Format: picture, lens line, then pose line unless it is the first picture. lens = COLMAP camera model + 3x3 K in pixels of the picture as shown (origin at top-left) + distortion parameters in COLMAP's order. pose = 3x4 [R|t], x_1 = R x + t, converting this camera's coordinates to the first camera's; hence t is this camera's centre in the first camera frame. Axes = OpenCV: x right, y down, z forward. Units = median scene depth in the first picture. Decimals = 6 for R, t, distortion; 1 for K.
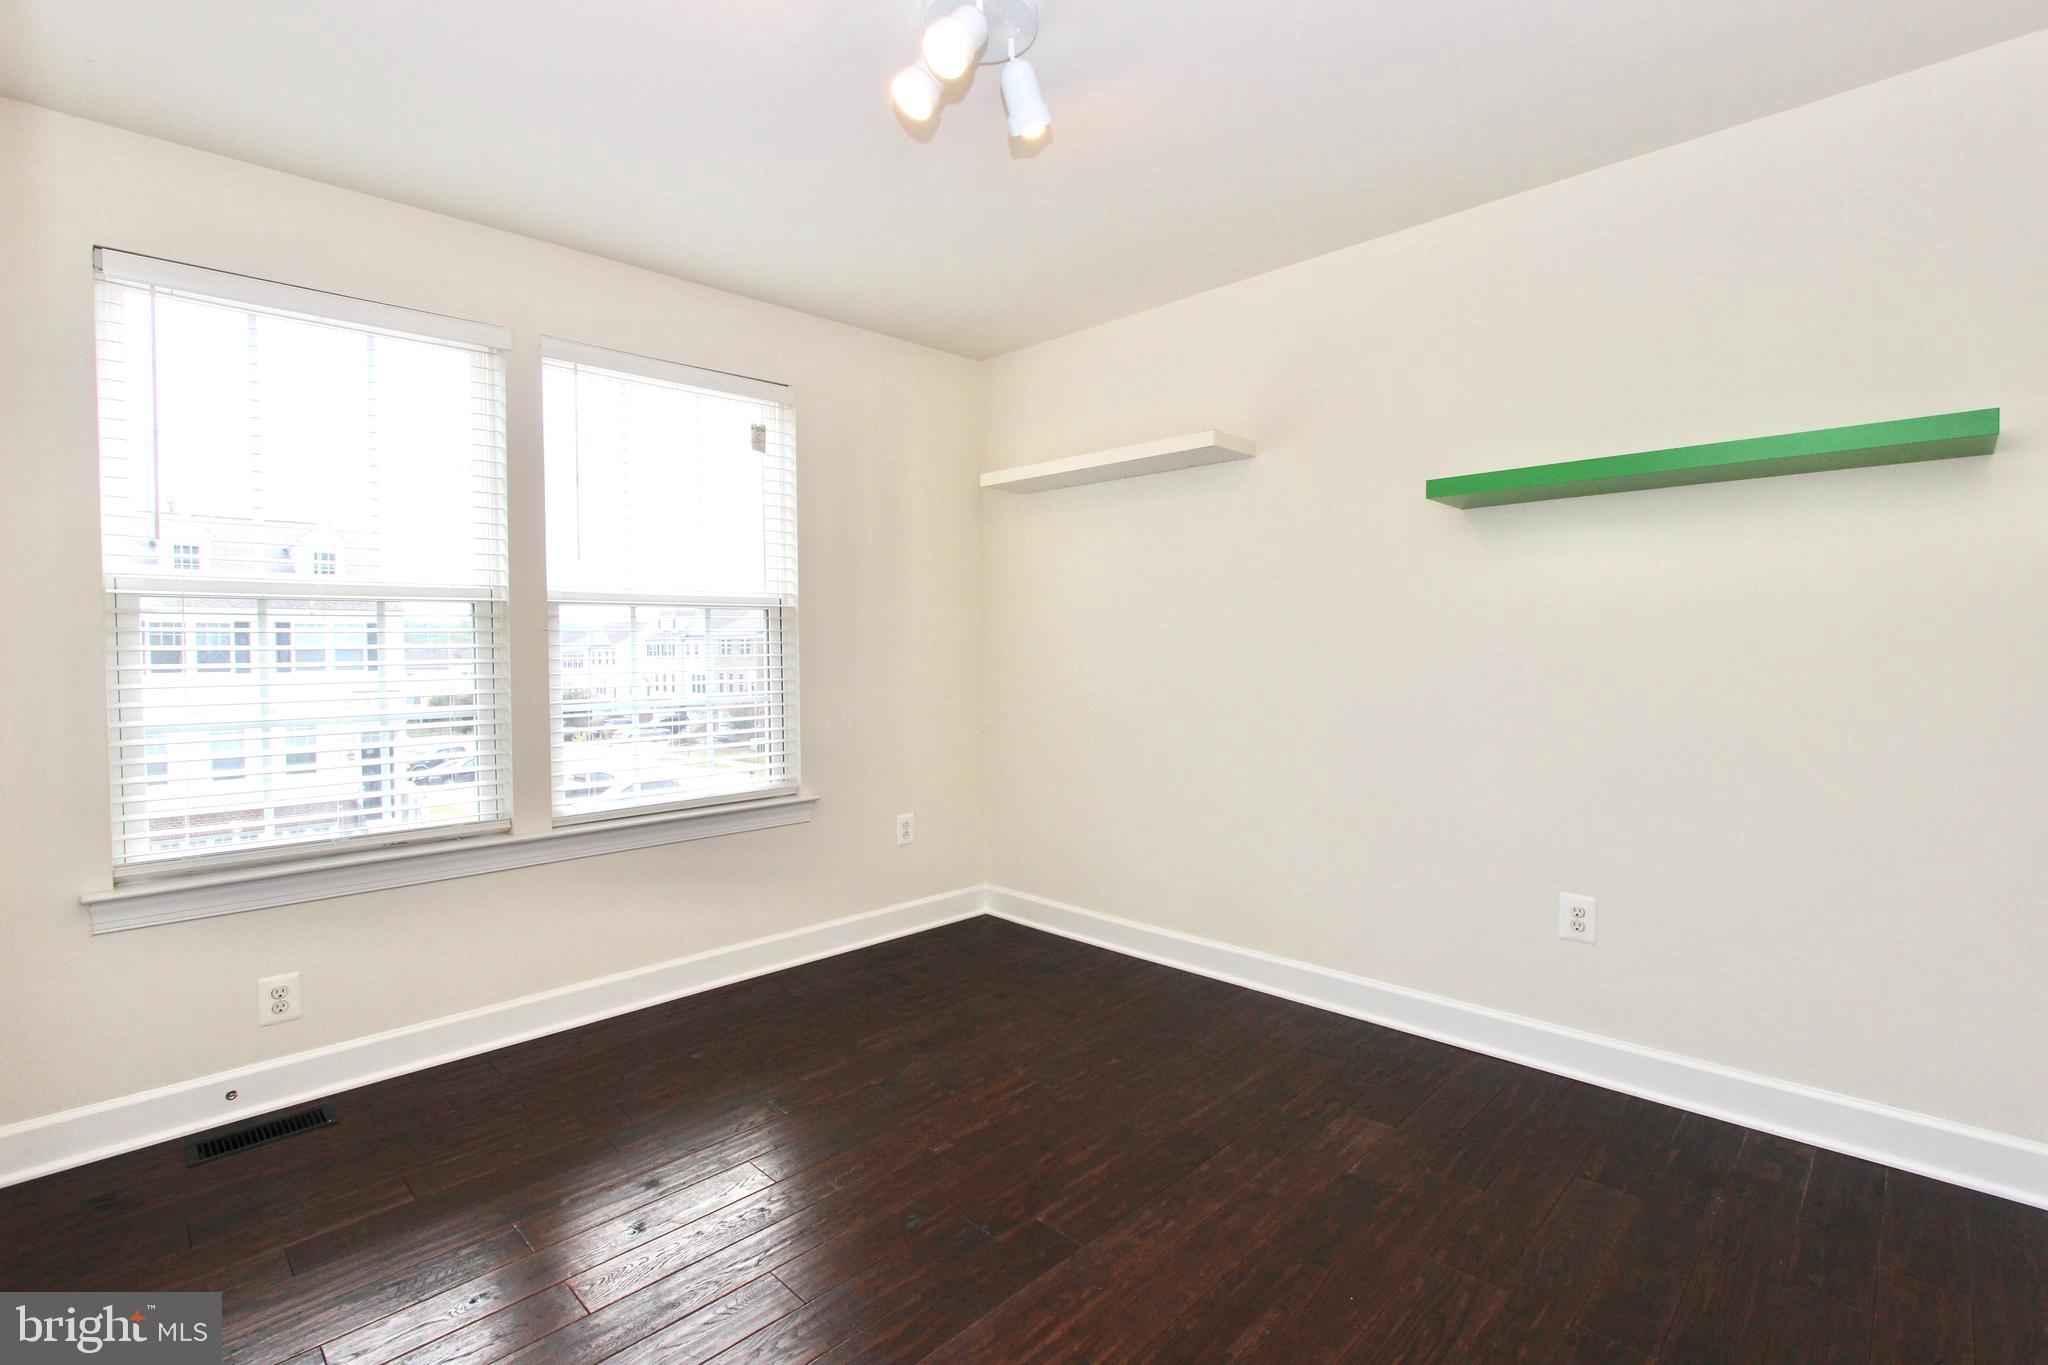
lens RADIAL K [[948.4, 0, 1032.9], [0, 948.4, 668.0], [0, 0, 1]] dist [0.000151, 0.001298]
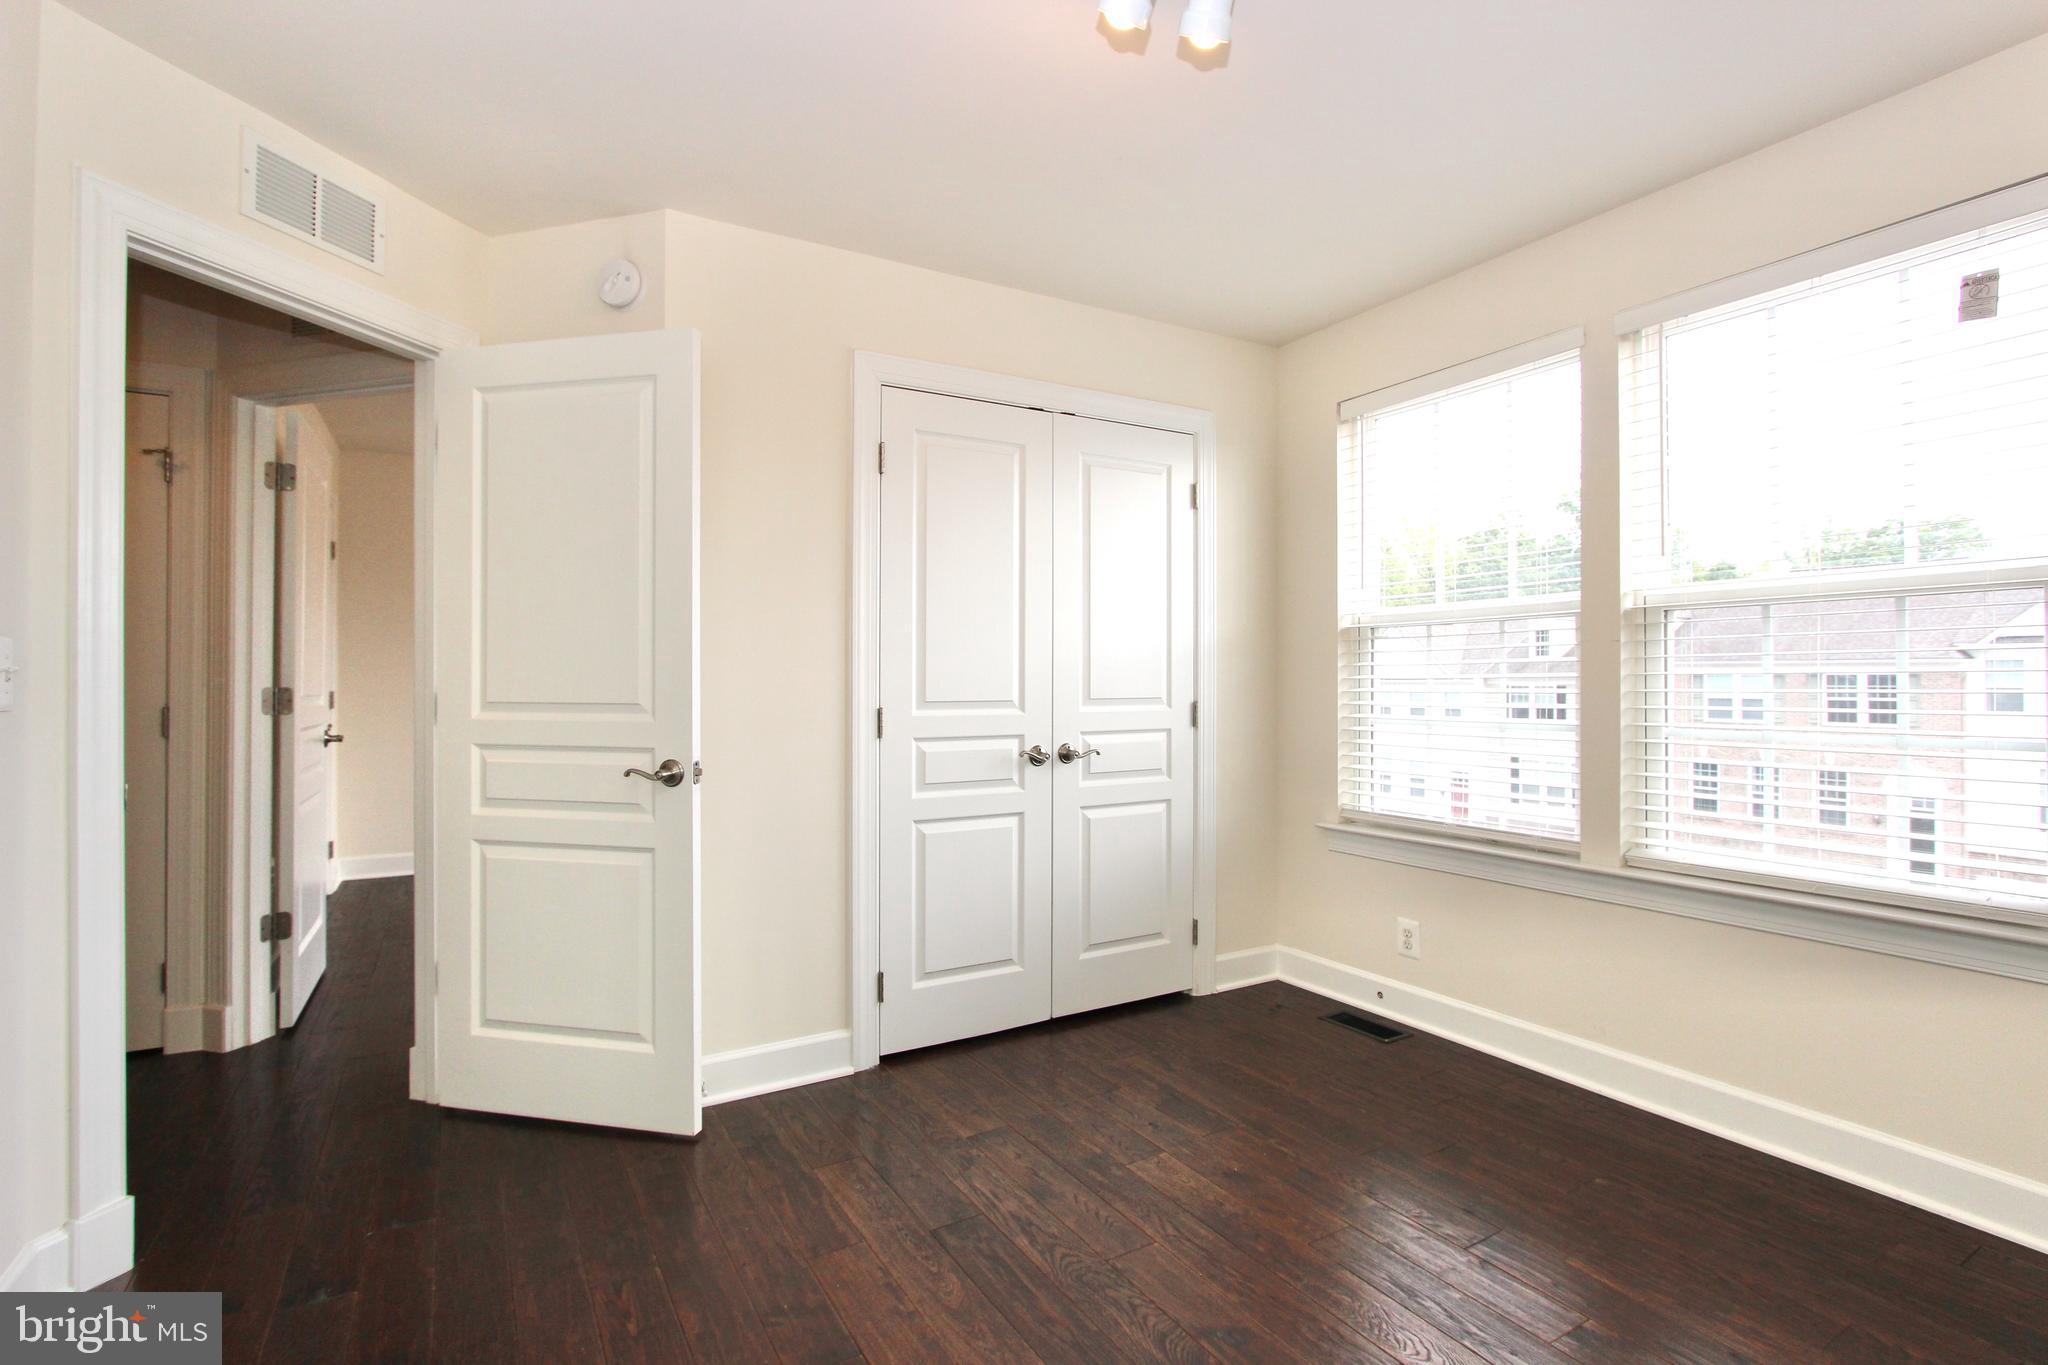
lens RADIAL K [[948.4, 0, 1025.2], [0, 948.4, 668.9], [0, 0, 1]] dist [0.000151, 0.001298]
pose [[-0.238739, -0.010110, -0.971031, 0.520427], [-0.023150, 0.999721, -0.004717, 0.003357], [0.970808, 0.021353, -0.238906, 0.722420]]
